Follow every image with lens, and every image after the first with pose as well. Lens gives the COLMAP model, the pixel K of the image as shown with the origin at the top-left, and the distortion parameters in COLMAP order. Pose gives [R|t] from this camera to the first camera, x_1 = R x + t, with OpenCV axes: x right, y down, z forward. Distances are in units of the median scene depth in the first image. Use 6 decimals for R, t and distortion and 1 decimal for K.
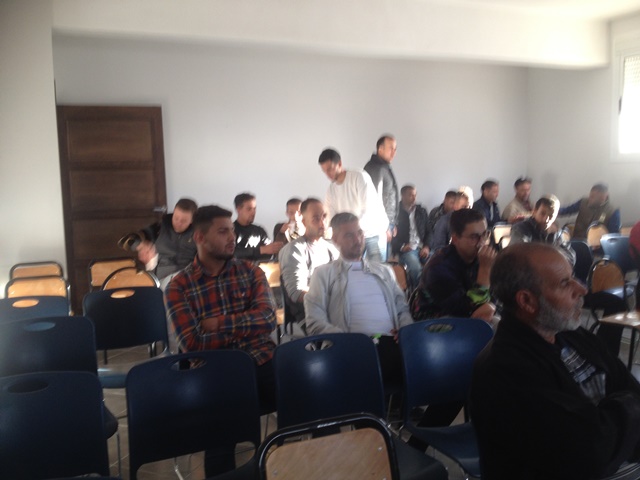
lens RADIAL K [[601.8, 0, 327.3], [0, 601.8, 238.0], [0, 0, 1]] dist [0.005888, 0.000000]
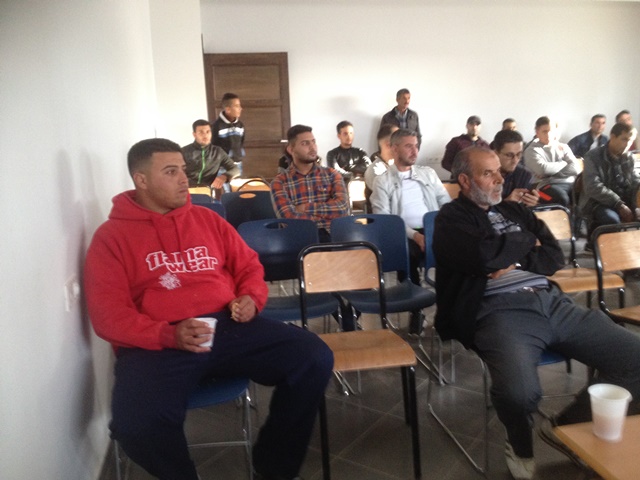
lens RADIAL K [[601.8, 0, 315.8], [0, 601.8, 227.4], [0, 0, 1]] dist [0.005888, 0.000000]
pose [[0.970916, 0.039726, -0.236103, 0.193589], [-0.020257, 0.996232, 0.084324, 0.062511], [0.238563, -0.077089, 0.968062, -0.430895]]
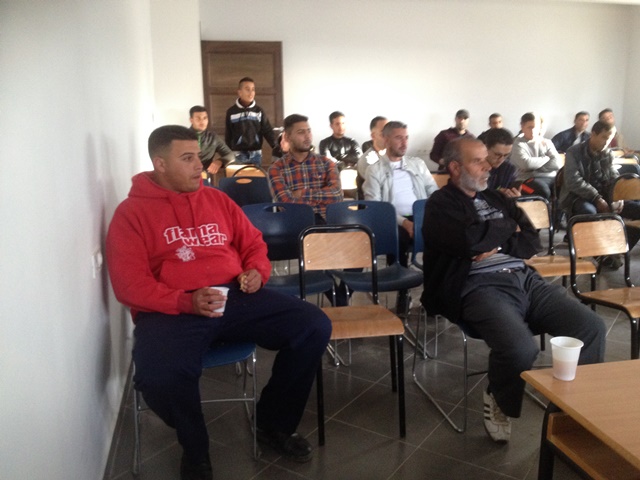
lens RADIAL K [[601.8, 0, 315.7], [0, 601.8, 241.2], [0, 0, 1]] dist [0.005888, 0.000000]
pose [[0.975132, 0.071473, -0.209785, 0.189451], [-0.046265, 0.991364, 0.122704, 0.069309], [0.216744, -0.109947, 0.970017, -0.519134]]
